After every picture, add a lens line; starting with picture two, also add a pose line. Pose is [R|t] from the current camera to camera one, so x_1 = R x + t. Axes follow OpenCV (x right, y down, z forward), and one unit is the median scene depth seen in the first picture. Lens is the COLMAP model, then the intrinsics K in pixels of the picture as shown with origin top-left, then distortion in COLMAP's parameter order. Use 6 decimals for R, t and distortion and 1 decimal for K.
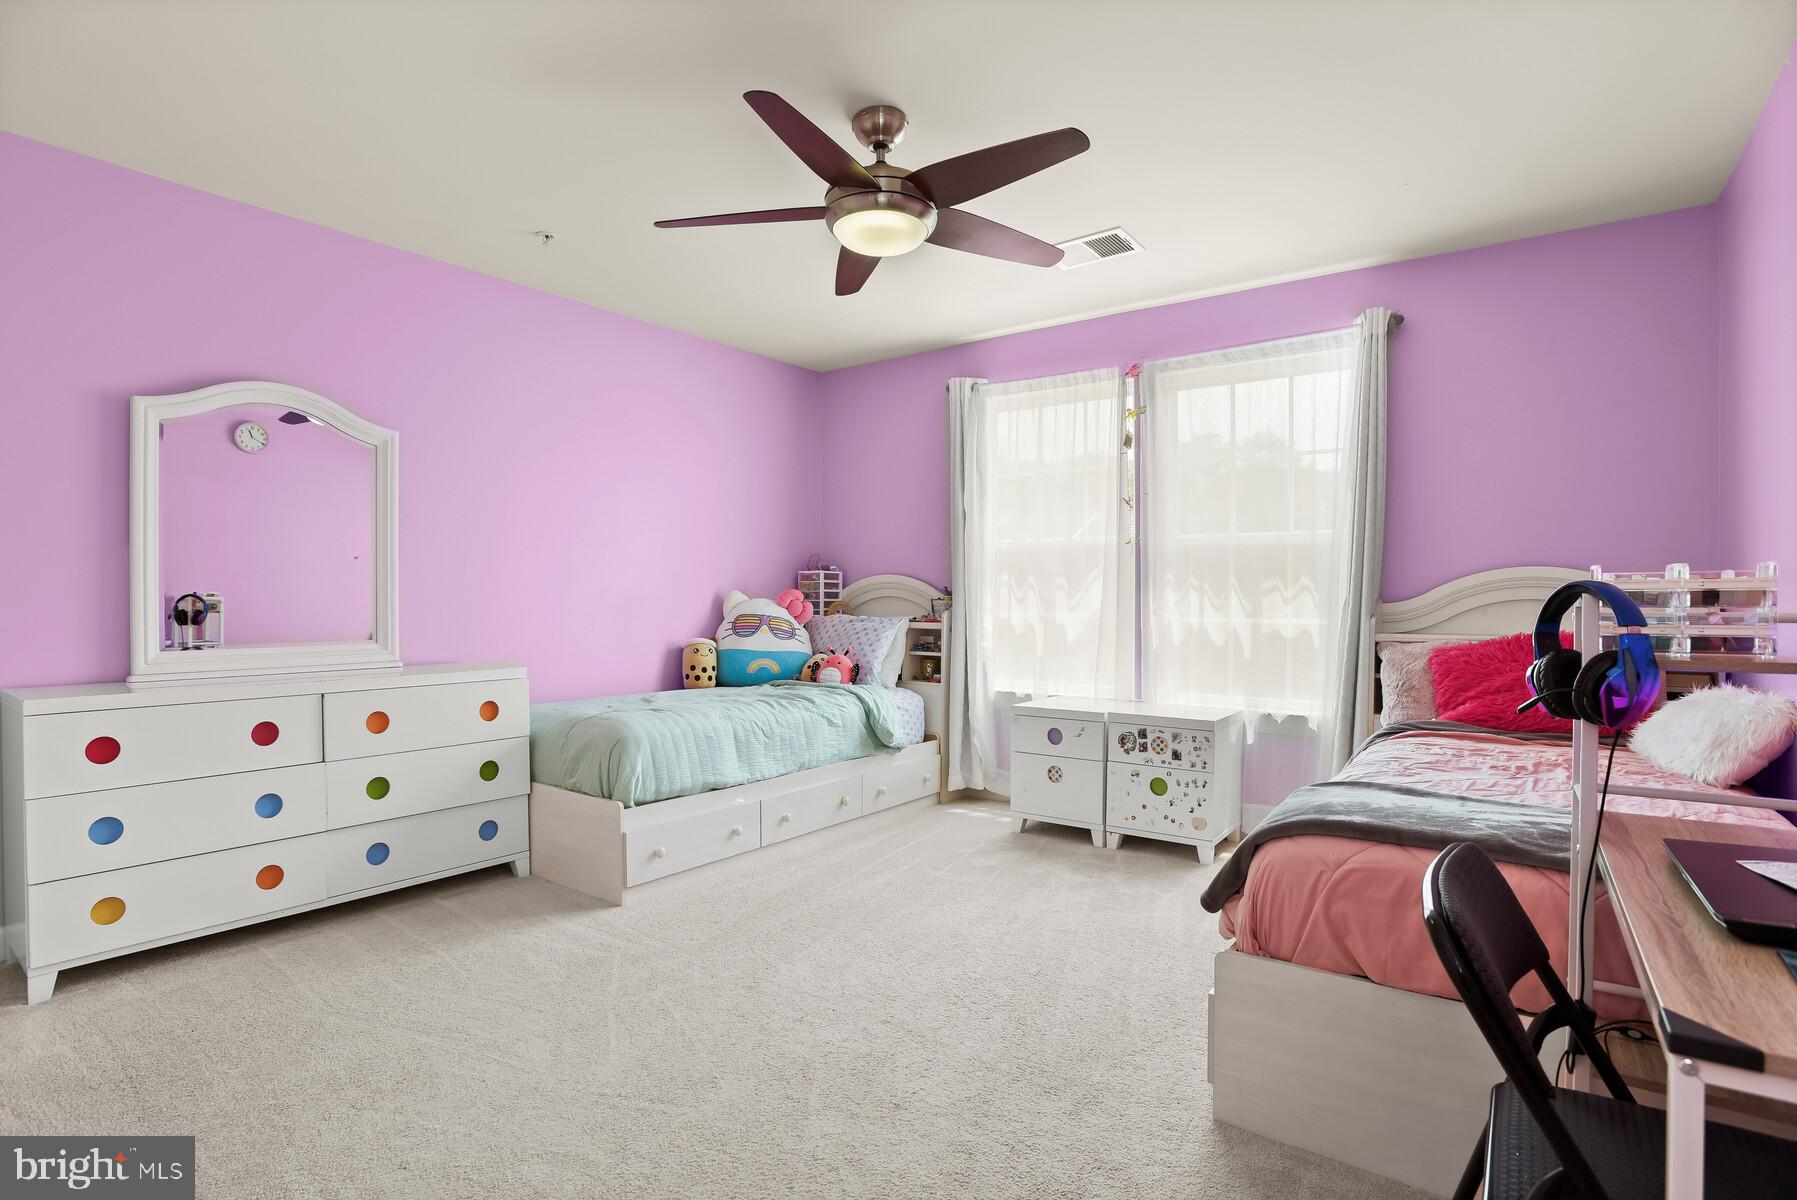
lens RADIAL K [[855.2, 0, 902.5], [0, 855.2, 609.5], [0, 0, 1]] dist [-0.025240, 0.000941]
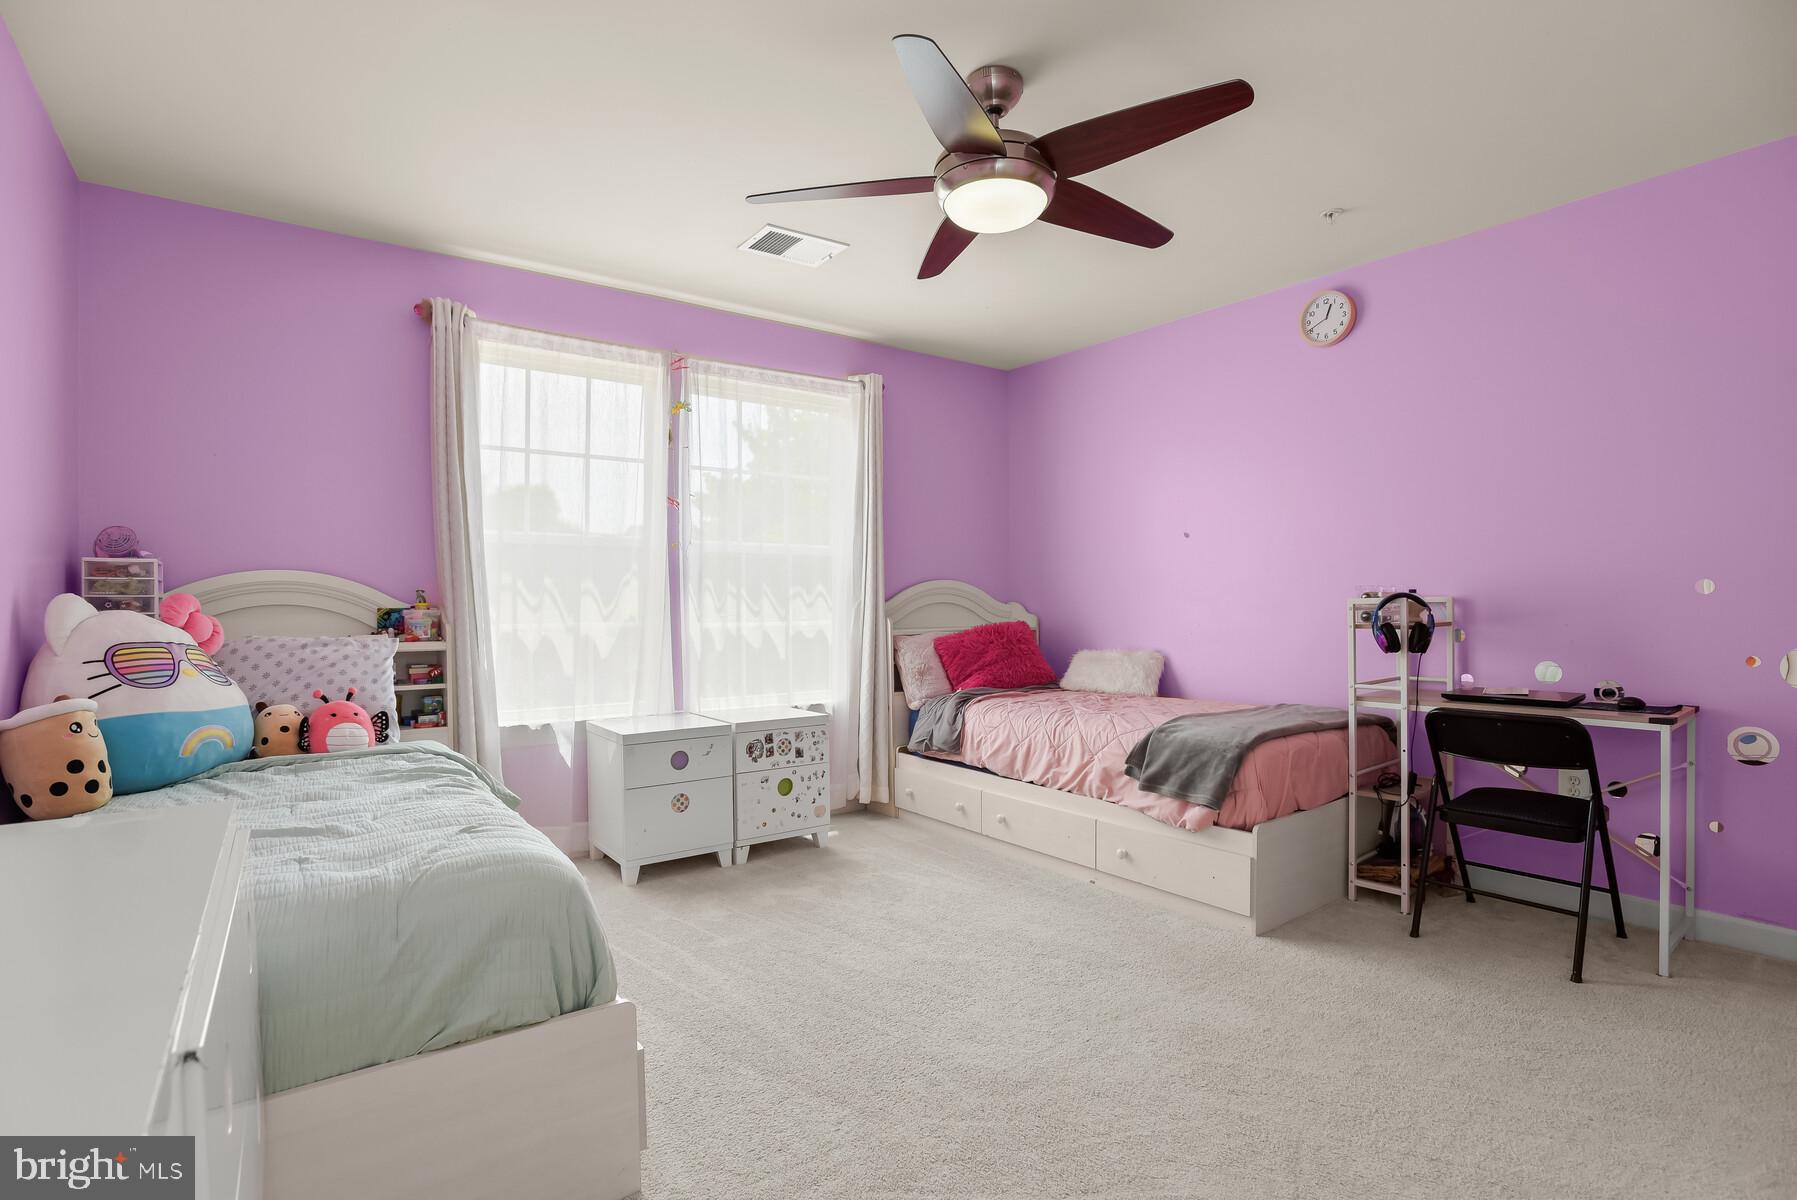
lens RADIAL K [[855.2, 0, 902.5], [0, 855.2, 609.5], [0, 0, 1]] dist [-0.025240, 0.000941]
pose [[0.324721, -0.015744, 0.945679, -0.611065], [0.015950, 0.999810, 0.011168, -0.015607], [-0.945675, 0.011457, 0.324911, 0.514834]]
